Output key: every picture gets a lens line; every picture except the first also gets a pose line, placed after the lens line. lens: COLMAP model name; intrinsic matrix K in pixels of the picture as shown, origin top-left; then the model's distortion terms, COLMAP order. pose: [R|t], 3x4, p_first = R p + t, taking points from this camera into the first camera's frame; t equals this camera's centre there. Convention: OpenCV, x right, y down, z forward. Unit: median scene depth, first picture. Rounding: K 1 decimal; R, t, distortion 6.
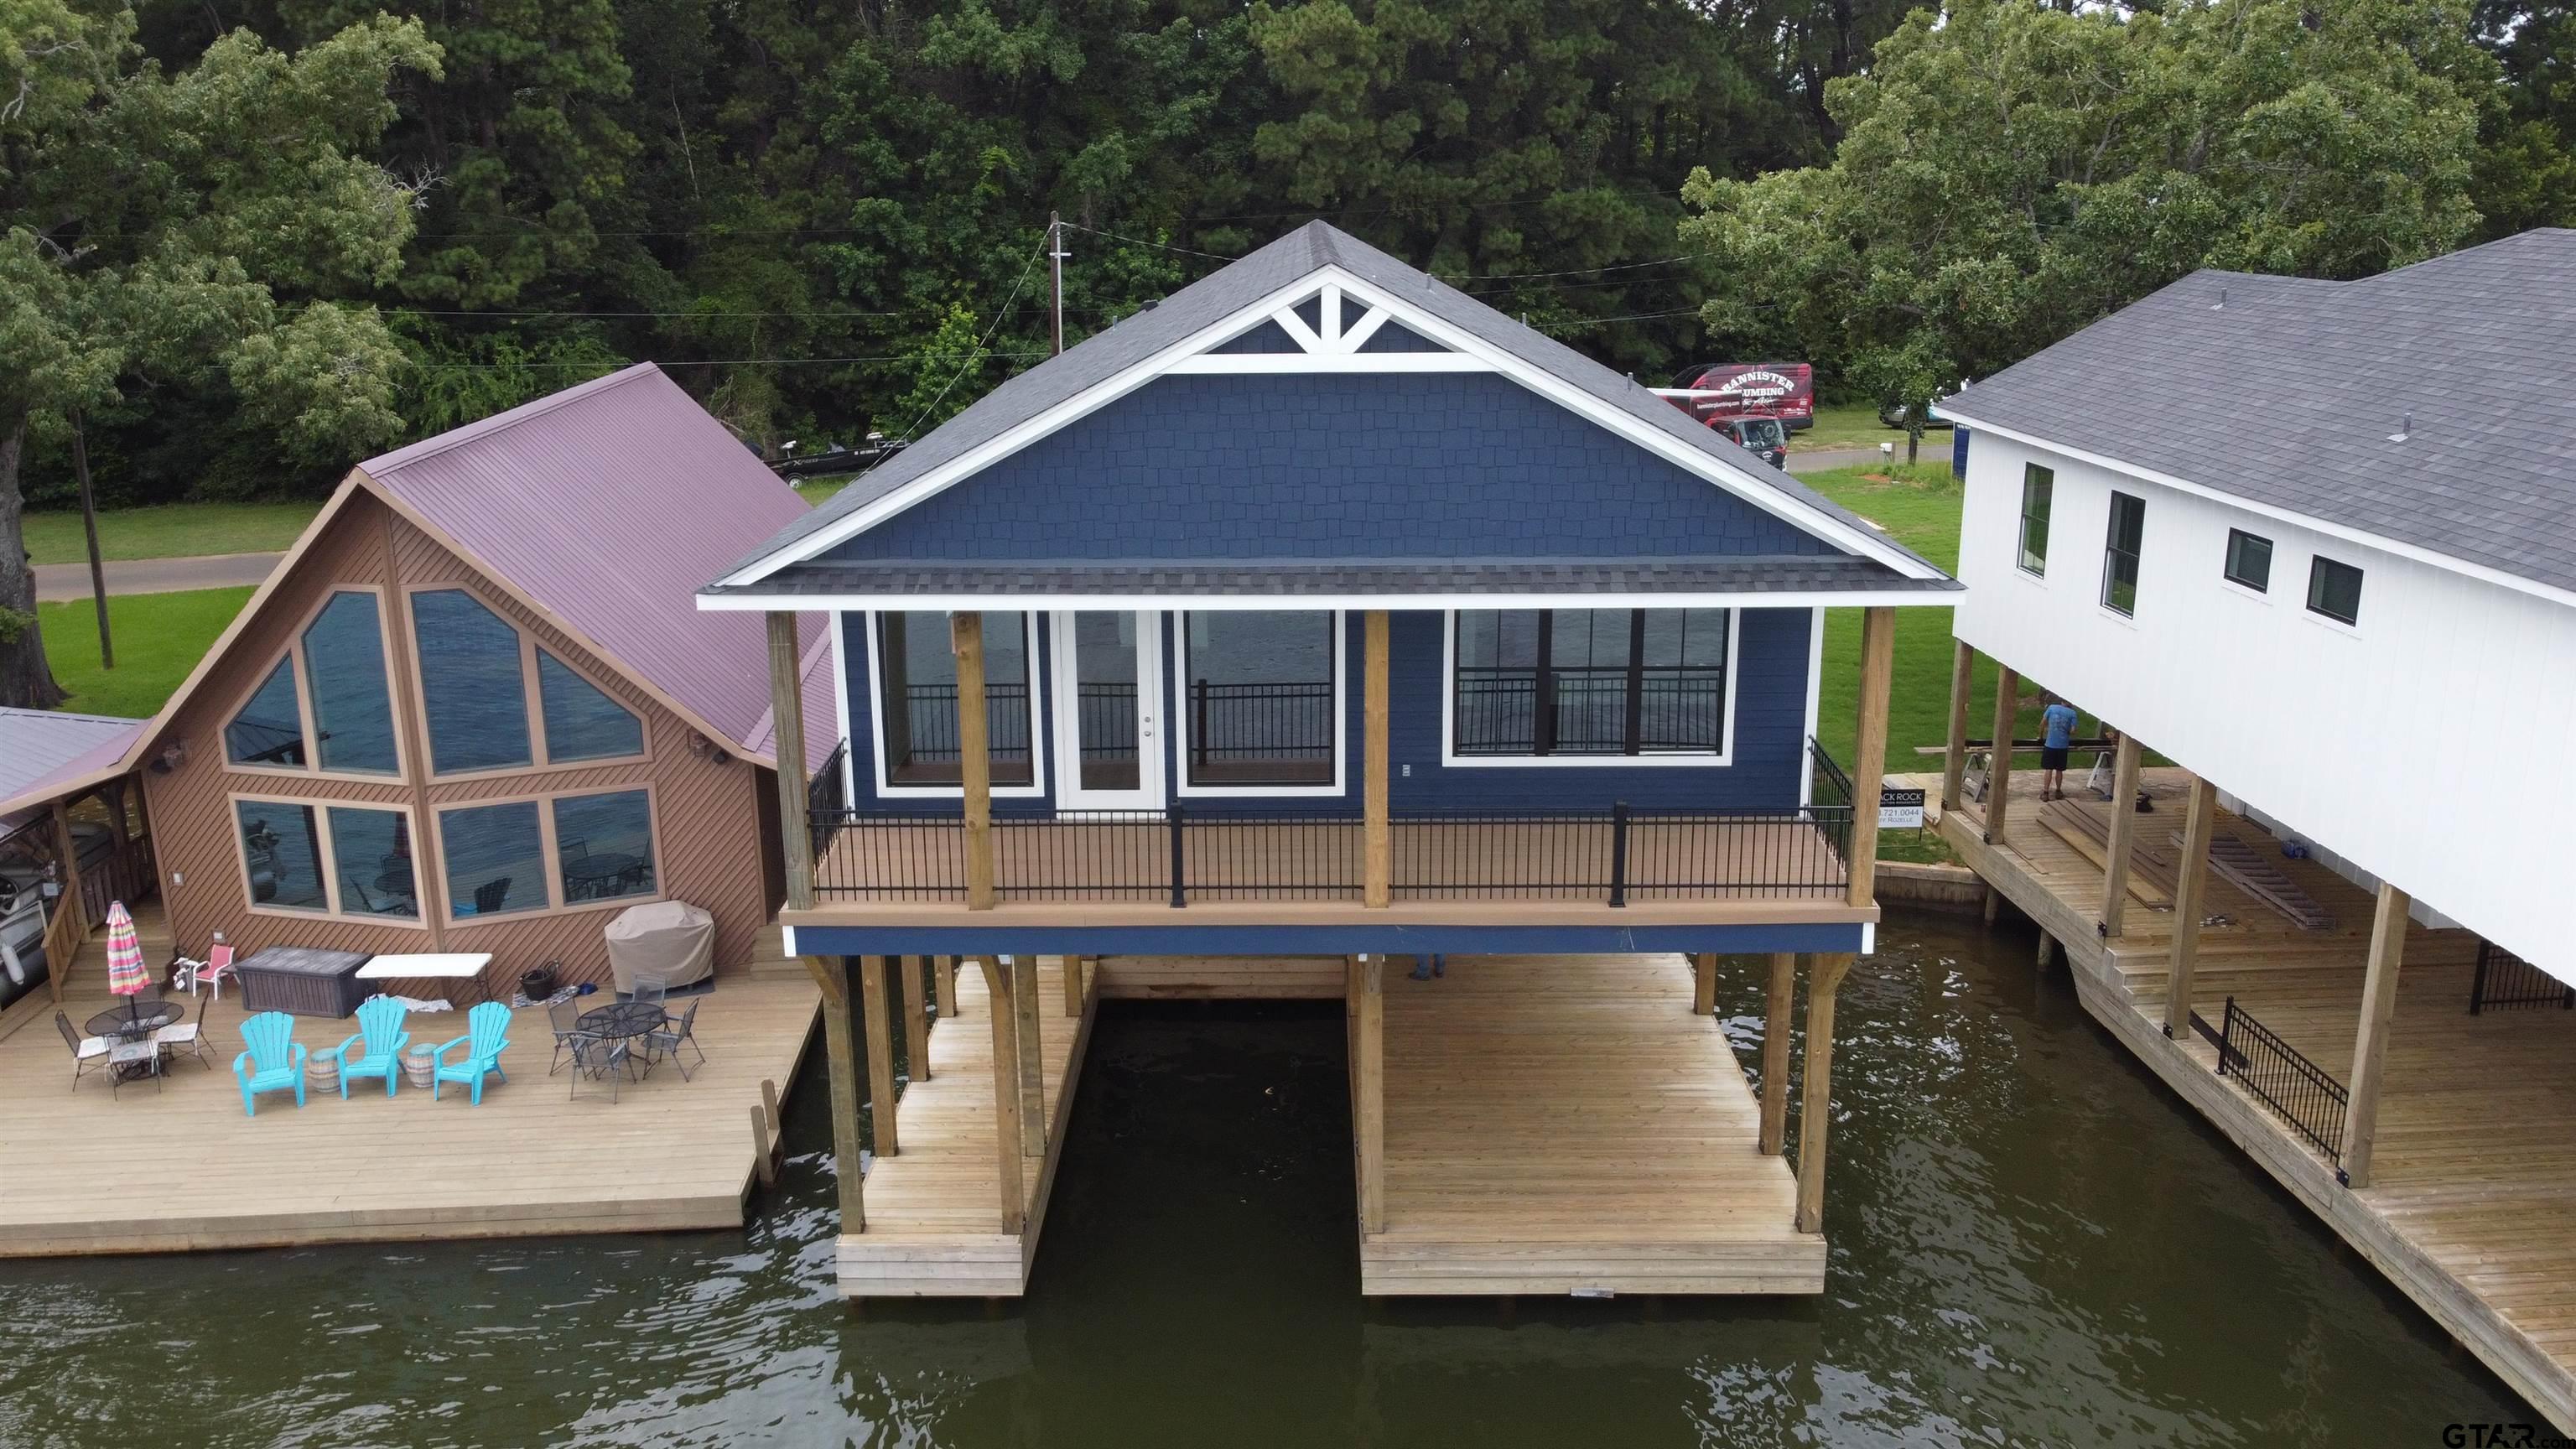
lens RADIAL K [[1965.1, 0, 1291.2], [0, 1965.1, 715.9], [0, 0, 1]] dist [0.003383, -0.007848]
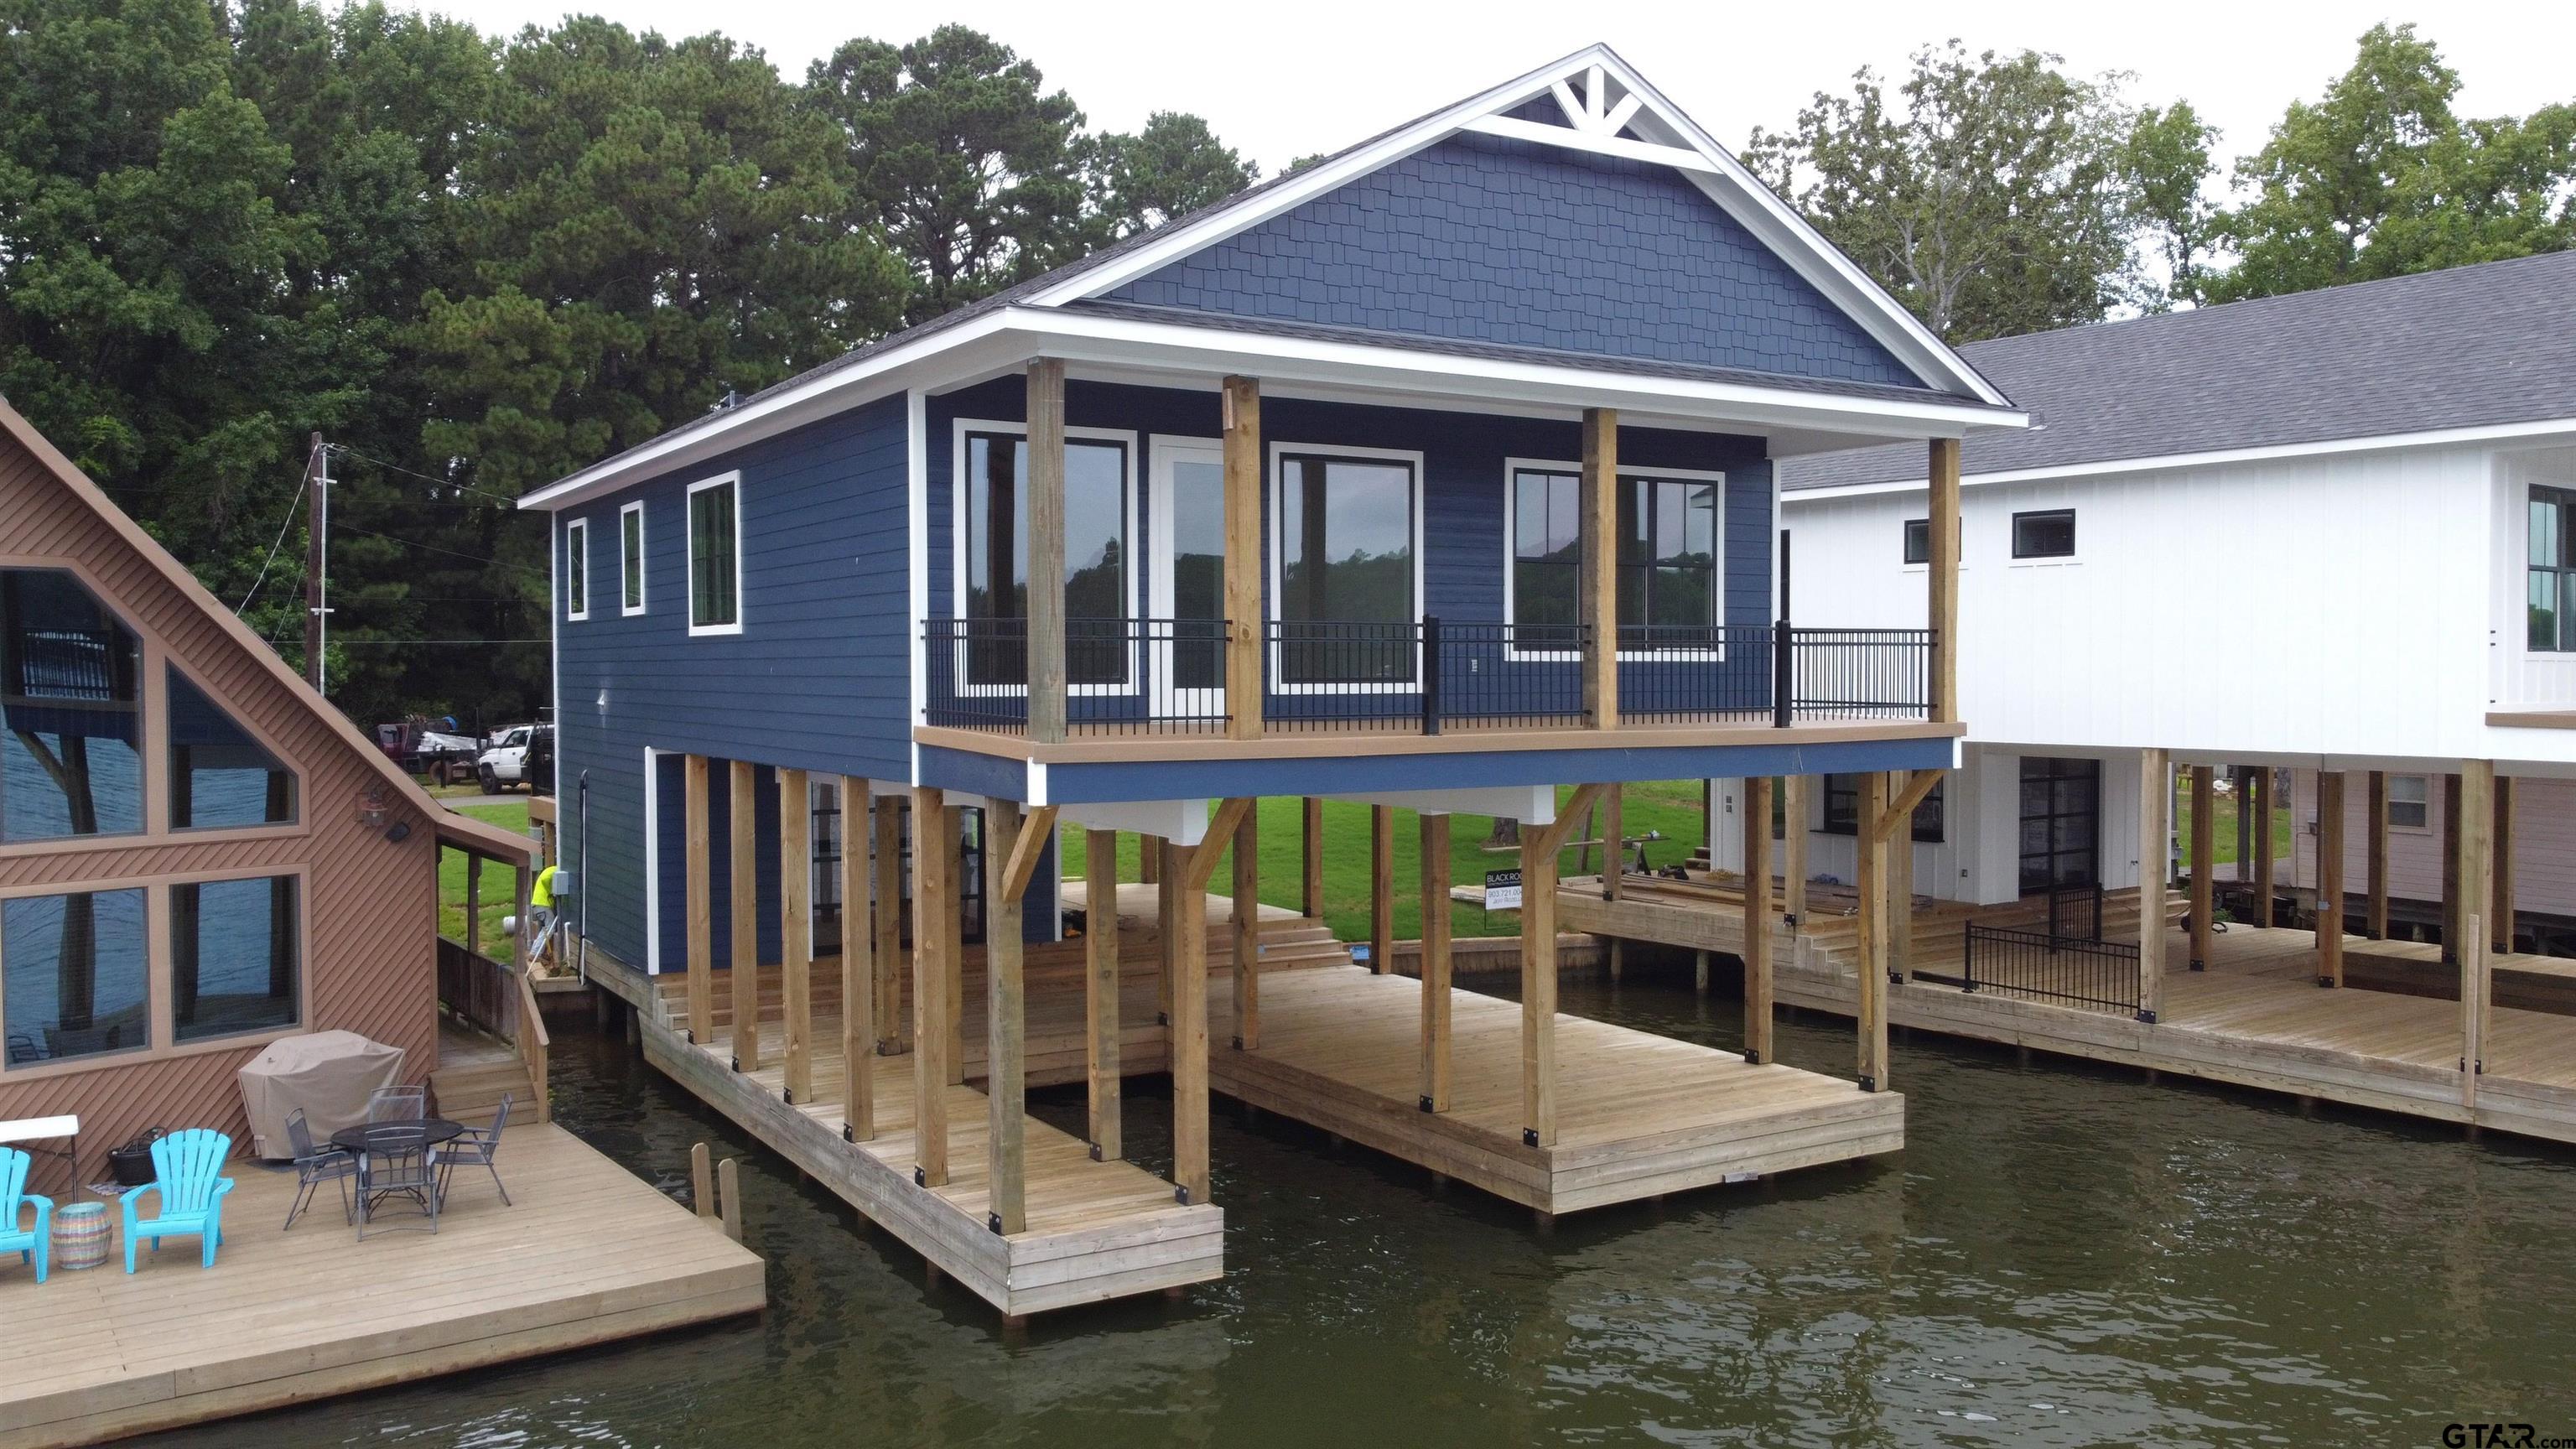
lens RADIAL K [[1958.0, 0, 1290.4], [0, 1958.0, 722.7], [0, 0, 1]] dist [0.002562, -0.004773]
pose [[0.849187, -0.011065, 0.527976, -0.427153], [0.136142, 0.970573, -0.198628, 0.189796], [-0.510241, 0.240552, 0.825705, 0.214368]]
